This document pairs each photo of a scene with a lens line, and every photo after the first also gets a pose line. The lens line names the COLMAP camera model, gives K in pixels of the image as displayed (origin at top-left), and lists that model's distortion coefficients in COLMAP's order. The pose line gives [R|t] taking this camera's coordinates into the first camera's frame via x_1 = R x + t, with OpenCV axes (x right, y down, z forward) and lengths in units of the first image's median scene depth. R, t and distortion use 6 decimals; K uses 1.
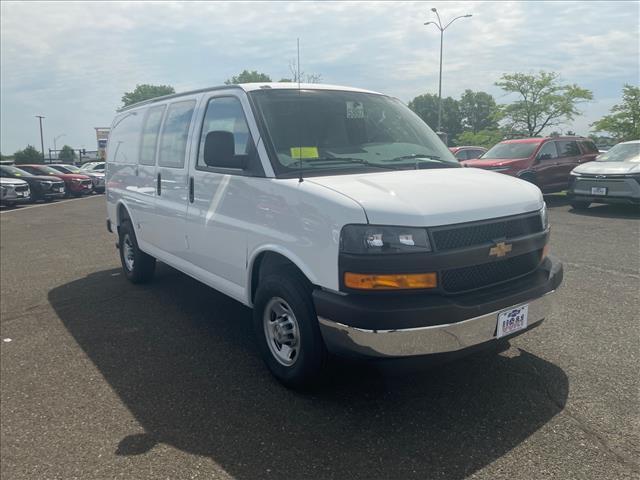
lens RADIAL K [[473.5, 0, 320.0], [0, 473.5, 240.0], [0, 0, 1]] dist [0.064128, -0.097698]
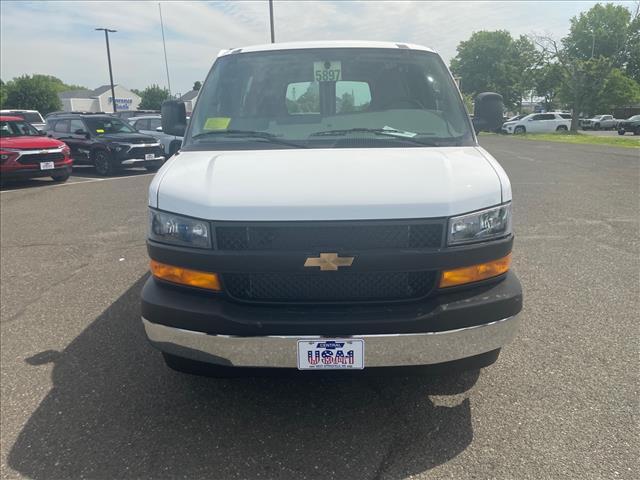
lens RADIAL K [[473.5, 0, 320.0], [0, 473.5, 240.0], [0, 0, 1]] dist [0.064128, -0.097698]
pose [[0.811873, 0.162629, -0.560727, 0.794659], [-0.106019, 0.985520, 0.132328, -0.115391], [0.574128, -0.047986, 0.817358, 0.364379]]
